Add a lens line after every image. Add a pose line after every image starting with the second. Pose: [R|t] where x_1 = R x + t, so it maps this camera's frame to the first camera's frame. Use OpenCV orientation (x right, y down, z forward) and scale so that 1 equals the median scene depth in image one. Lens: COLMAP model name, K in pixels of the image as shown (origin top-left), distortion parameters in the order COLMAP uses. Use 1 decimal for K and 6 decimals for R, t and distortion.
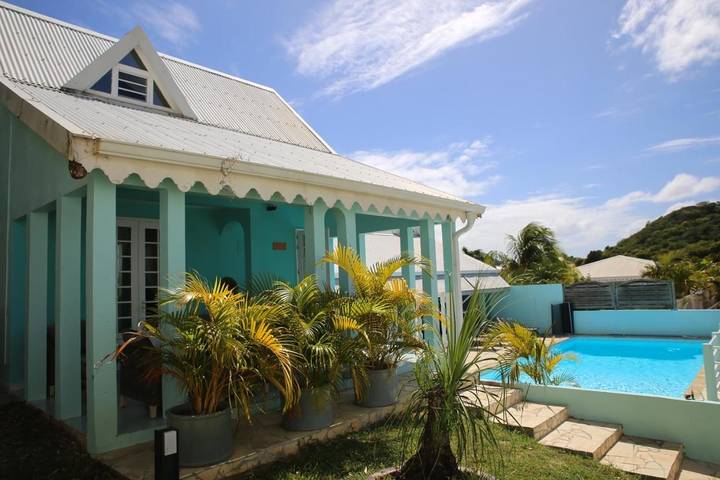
lens RADIAL K [[465.1, 0, 360.0], [0, 465.1, 240.0], [0, 0, 1]] dist [-0.170090, 0.097008]
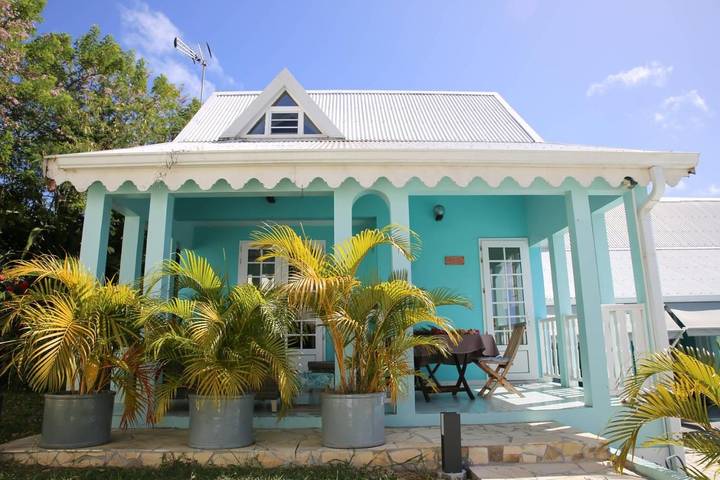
lens RADIAL K [[465.1, 0, 360.0], [0, 465.1, 240.0], [0, 0, 1]] dist [-0.170090, 0.097008]
pose [[0.710271, -0.125576, -0.692637, 0.379141], [0.051538, 0.990595, -0.126746, 0.095820], [0.702039, 0.054326, 0.710063, 0.350145]]
